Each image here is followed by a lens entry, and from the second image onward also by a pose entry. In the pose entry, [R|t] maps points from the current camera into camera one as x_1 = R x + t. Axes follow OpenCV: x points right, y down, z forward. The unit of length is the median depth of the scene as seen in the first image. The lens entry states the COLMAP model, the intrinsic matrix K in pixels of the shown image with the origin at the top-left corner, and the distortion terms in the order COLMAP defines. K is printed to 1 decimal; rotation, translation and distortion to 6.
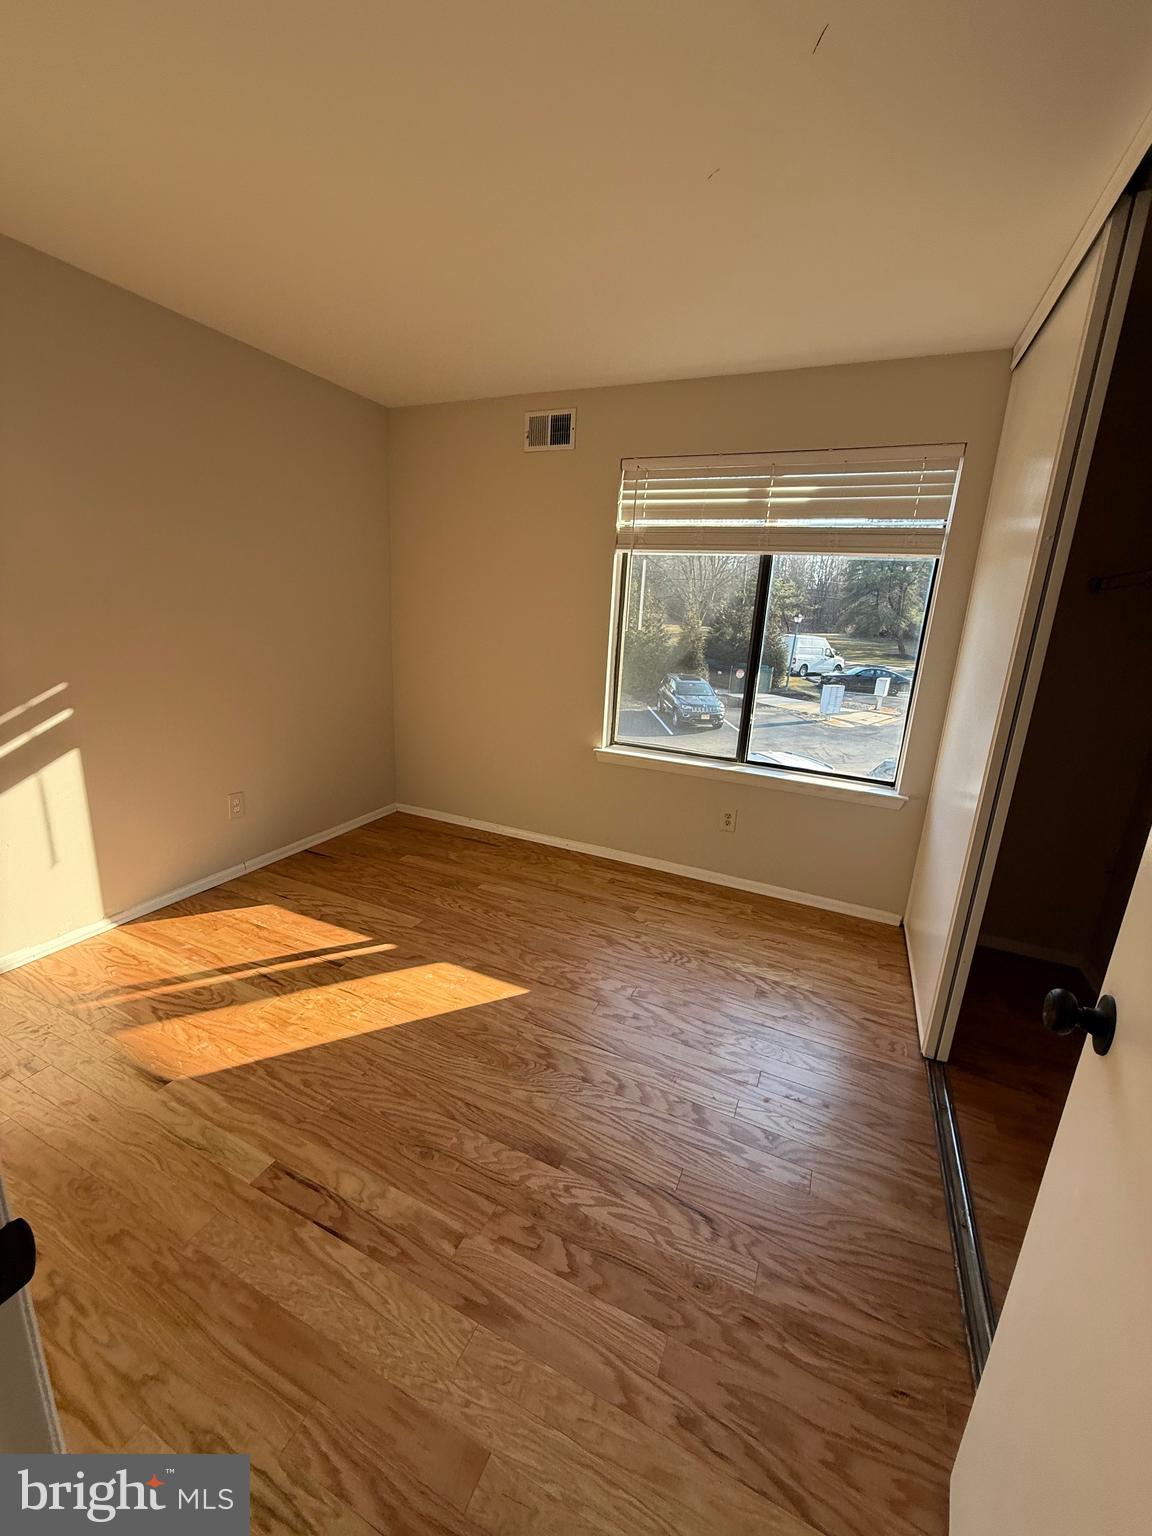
lens RADIAL K [[609.8, 0, 576.0], [0, 609.8, 765.1], [0, 0, 1]] dist [0.000975, 0.000005]
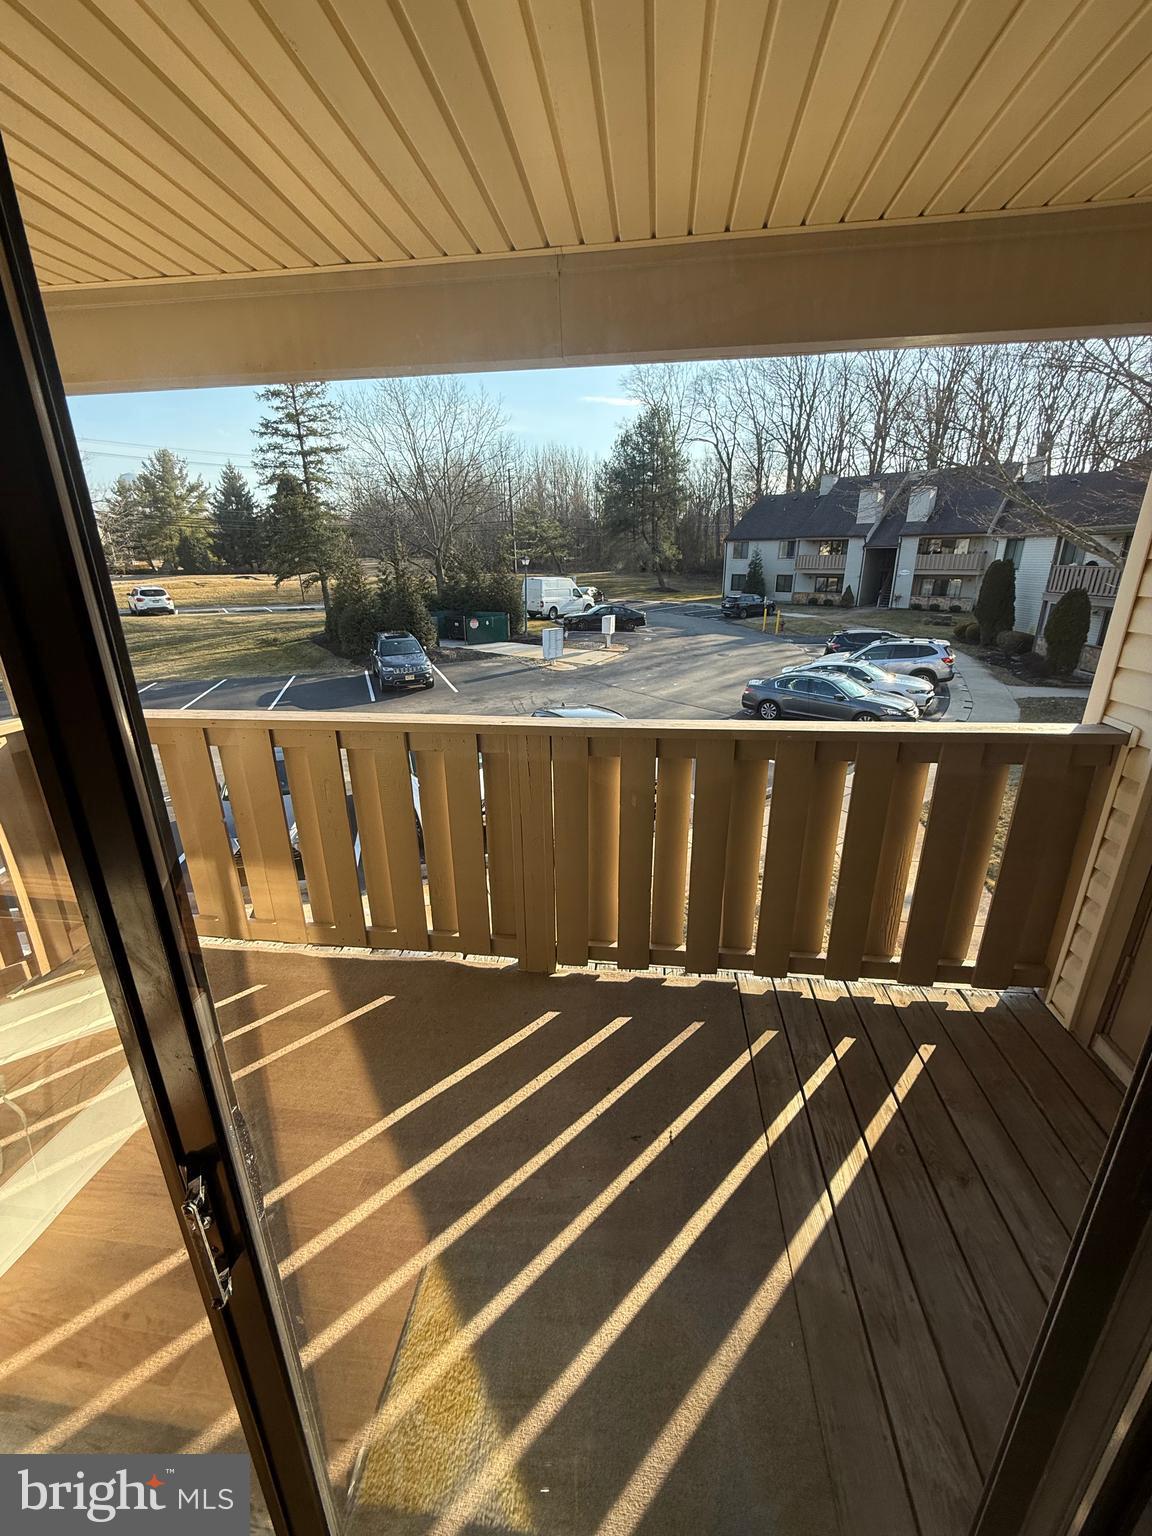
lens RADIAL K [[609.8, 0, 576.0], [0, 609.8, 765.1], [0, 0, 1]] dist [0.000975, 0.000005]
pose [[0.953364, -0.151135, 0.261255, 0.138146], [0.129482, 0.986697, 0.098300, -0.004474], [-0.272637, -0.059888, 0.960251, 0.025827]]
